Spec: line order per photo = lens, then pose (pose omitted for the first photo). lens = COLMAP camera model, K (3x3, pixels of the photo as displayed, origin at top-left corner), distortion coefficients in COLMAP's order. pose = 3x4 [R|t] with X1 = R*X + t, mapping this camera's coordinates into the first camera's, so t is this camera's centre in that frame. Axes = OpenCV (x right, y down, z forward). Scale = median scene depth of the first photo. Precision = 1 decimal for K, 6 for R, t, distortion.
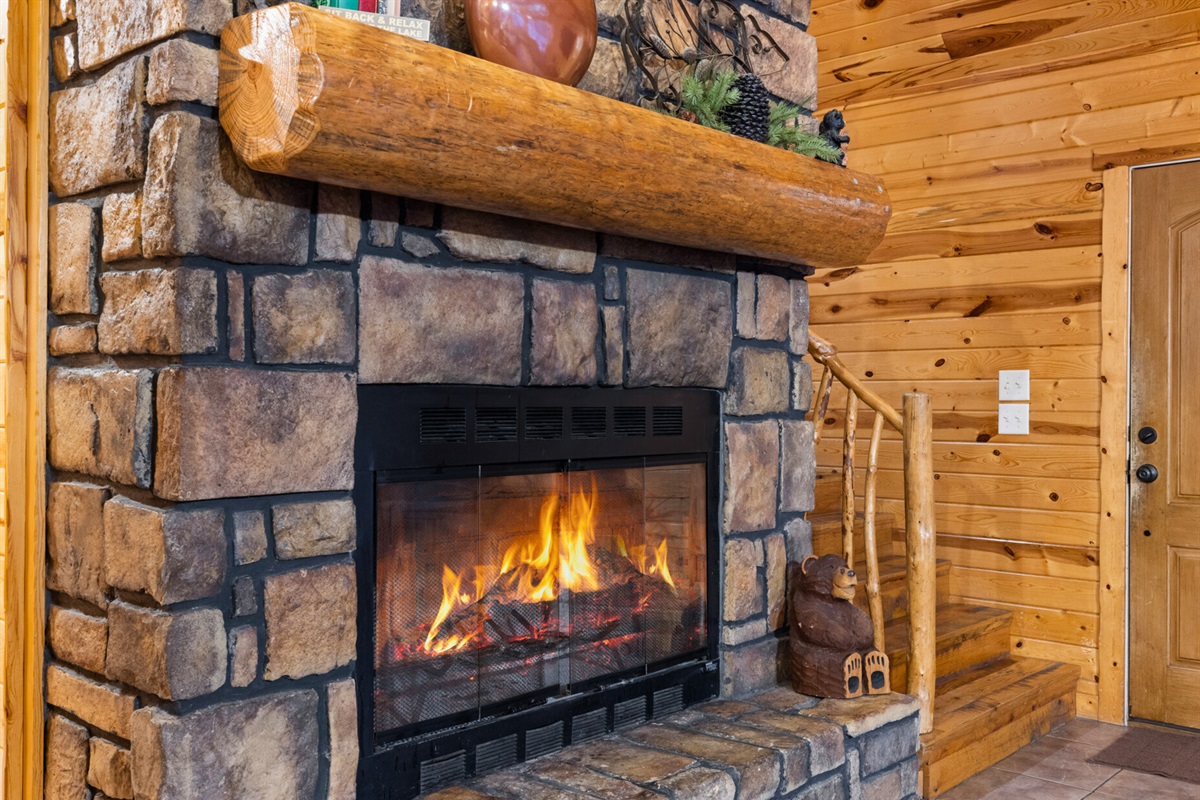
lens RADIAL K [[1130.7, 0, 598.4], [0, 1130.7, 396.6], [0, 0, 1]] dist [-0.000657, 0.000000]
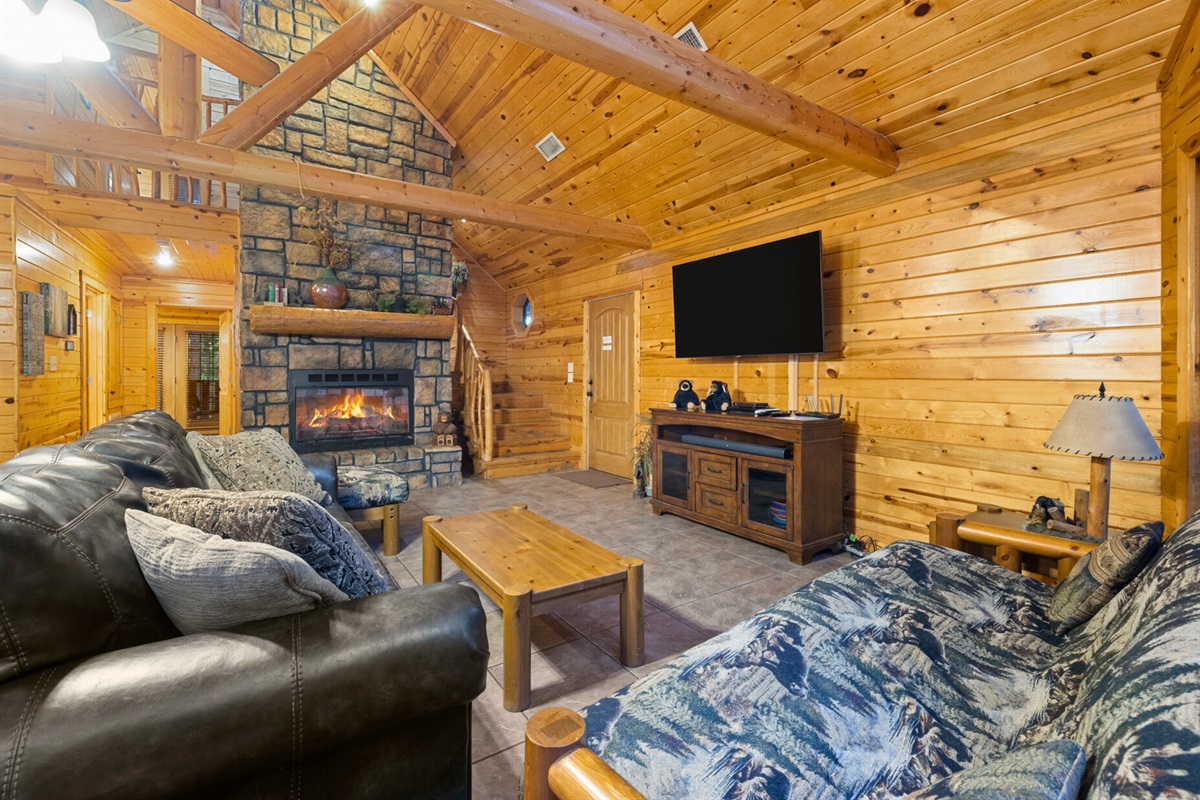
lens RADIAL K [[522.6, 0, 588.9], [0, 522.6, 370.1], [0, 0, 1]] dist [0.000005, 0.000416]
pose [[0.969211, -0.006266, -0.246151, 1.398615], [0.005630, 0.999979, -0.003289, 0.005527], [0.246167, 0.001802, 0.969226, -0.792994]]
